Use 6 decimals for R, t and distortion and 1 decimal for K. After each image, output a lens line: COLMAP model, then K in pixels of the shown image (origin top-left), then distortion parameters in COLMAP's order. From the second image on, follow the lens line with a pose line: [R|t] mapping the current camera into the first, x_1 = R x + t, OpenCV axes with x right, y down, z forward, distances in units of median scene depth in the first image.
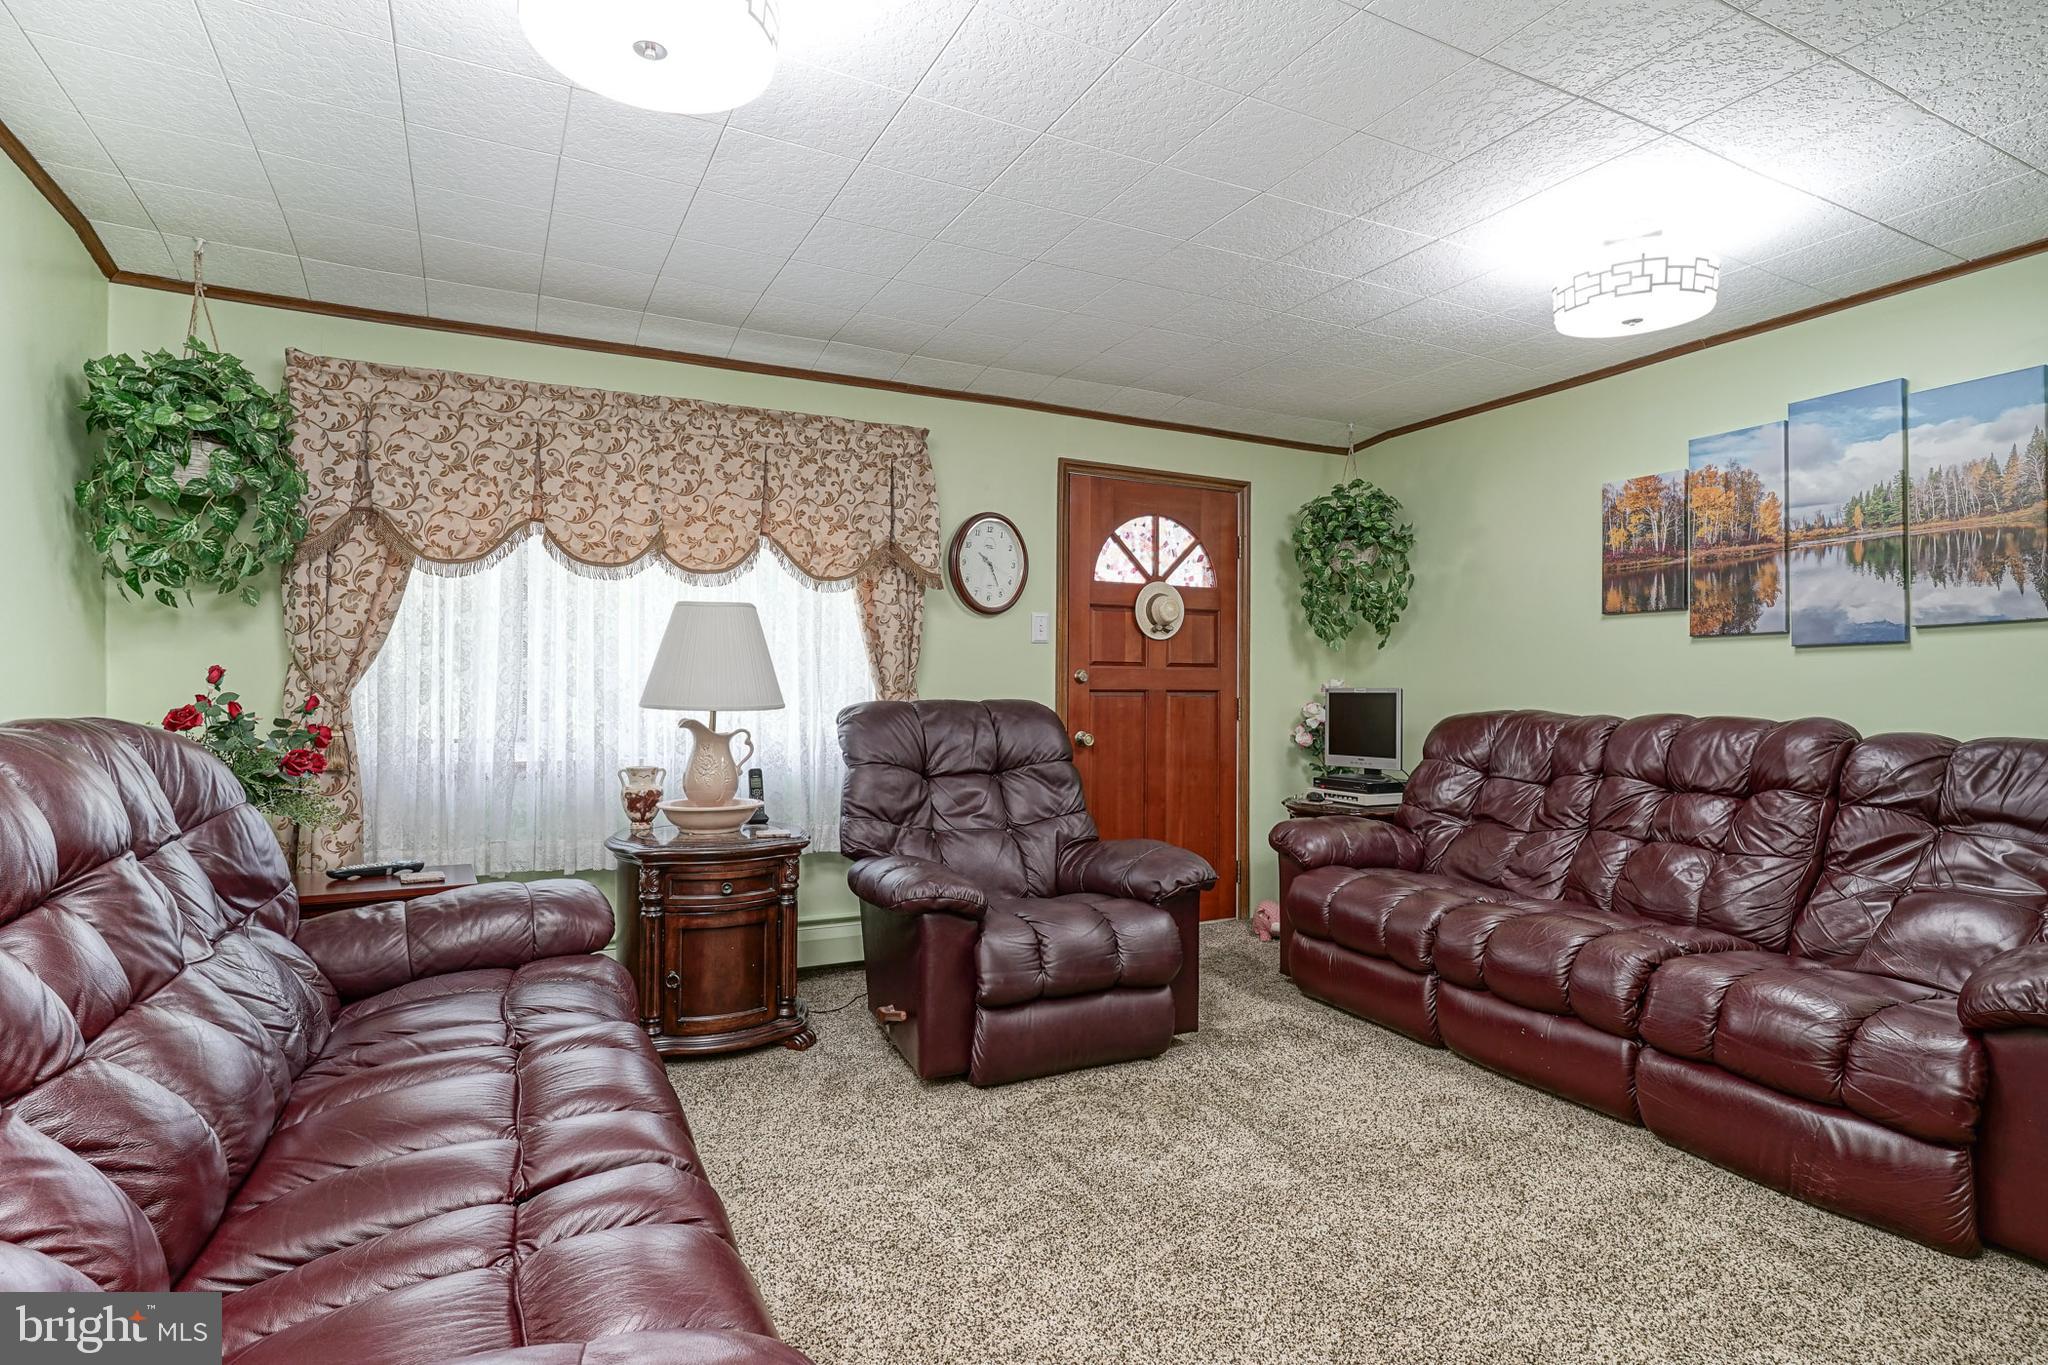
lens RADIAL K [[993.2, 0, 1101.0], [0, 993.2, 680.2], [0, 0, 1]] dist [-0.011194, 0.005558]
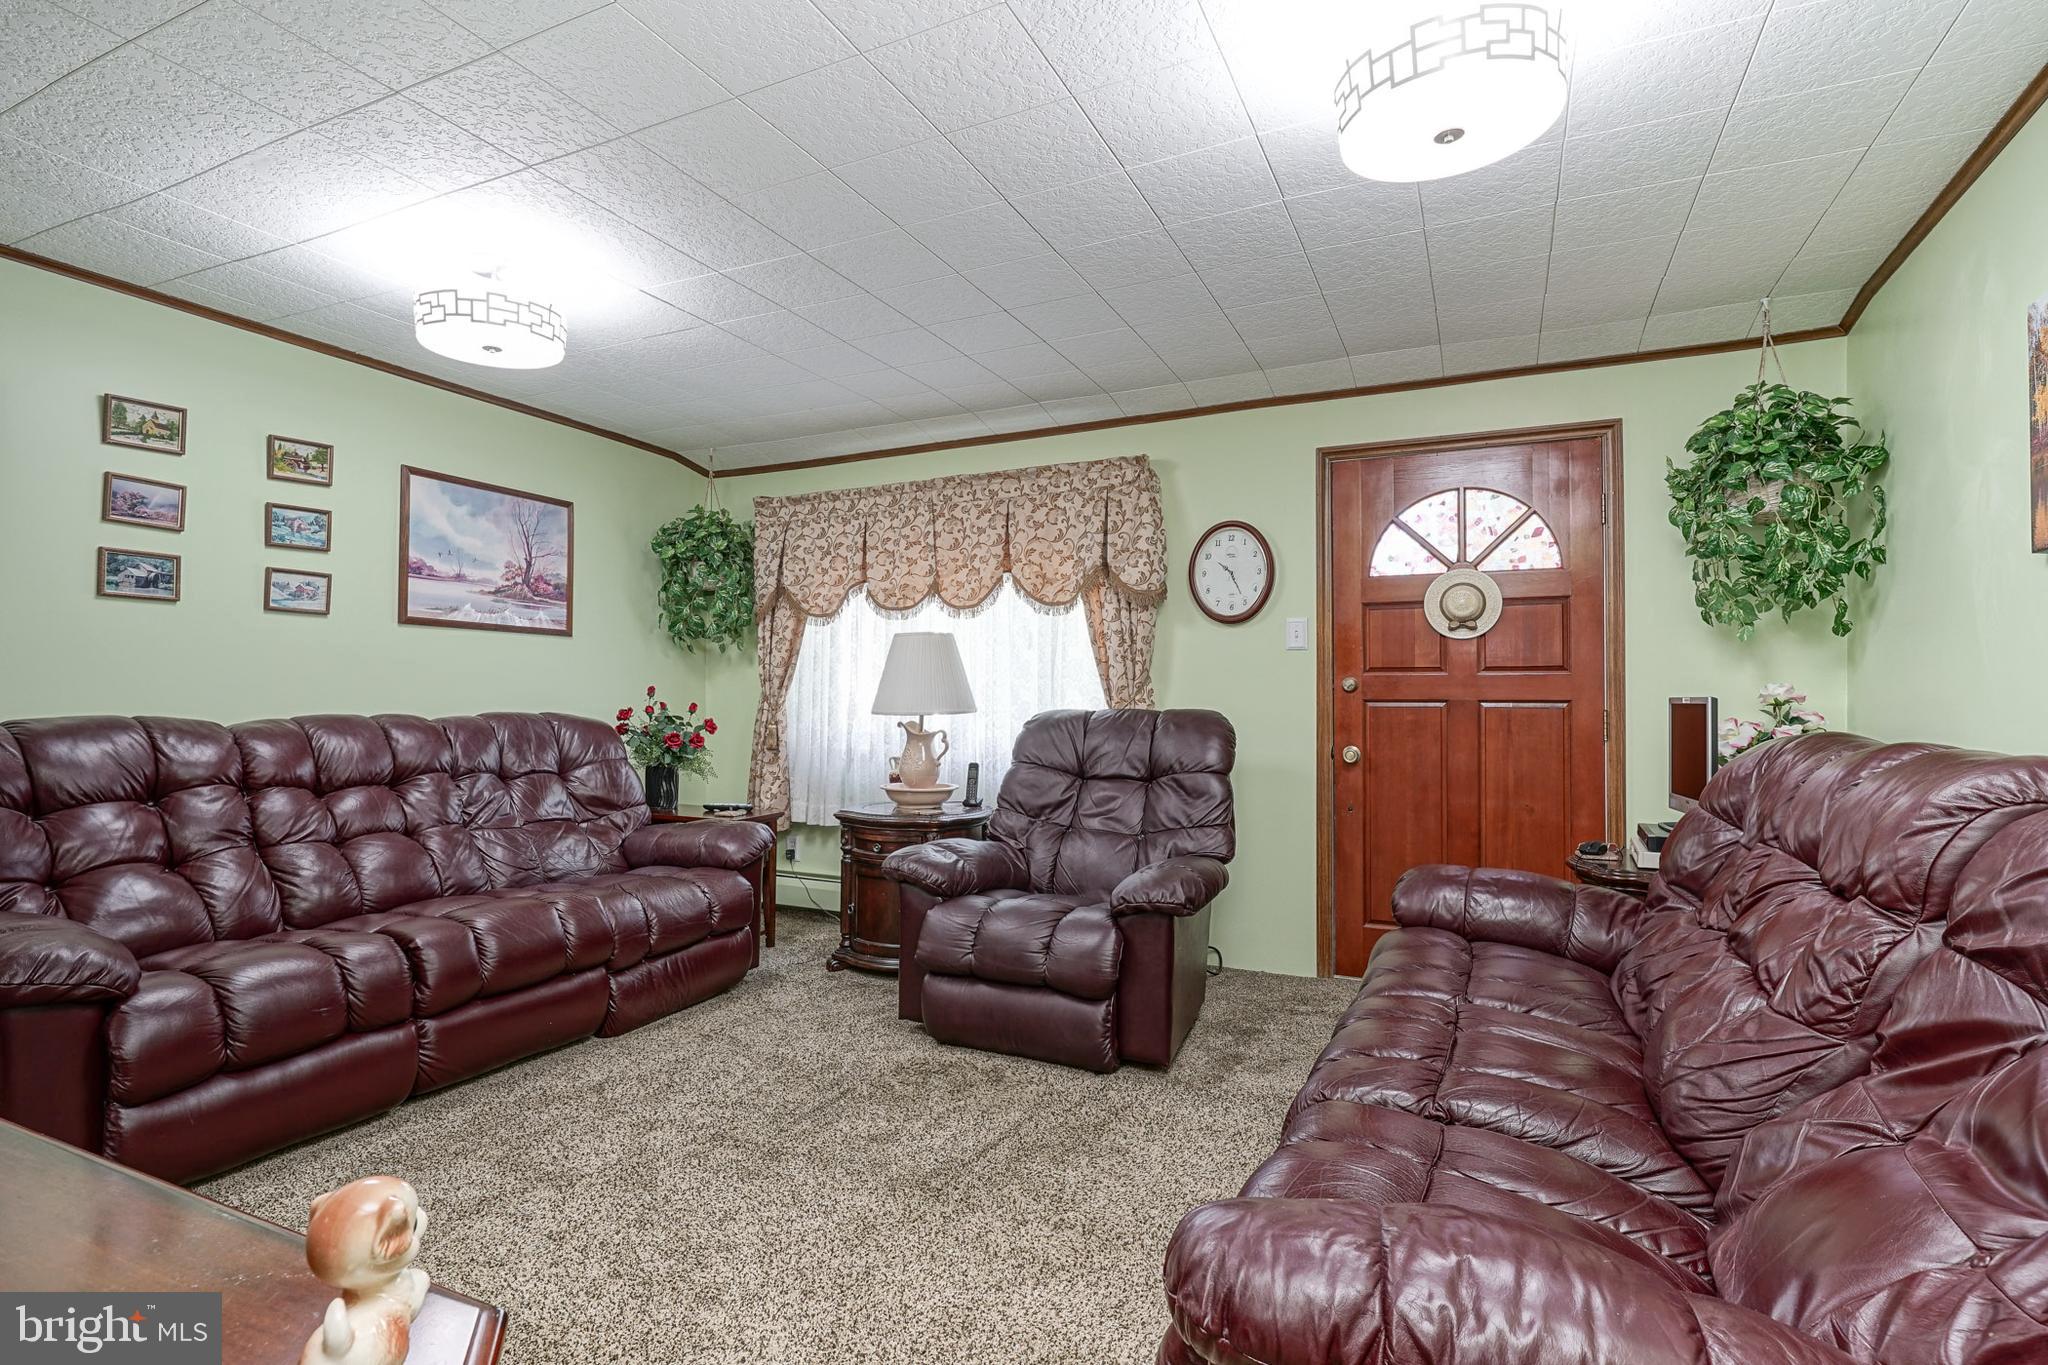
lens RADIAL K [[993.2, 0, 1029.3], [0, 993.2, 678.4], [0, 0, 1]] dist [-0.011194, 0.005558]
pose [[0.603753, -0.018571, -0.796955, 0.639242], [0.006950, 0.999813, -0.018032, 0.005828], [0.797141, 0.005348, 0.603770, 0.278797]]
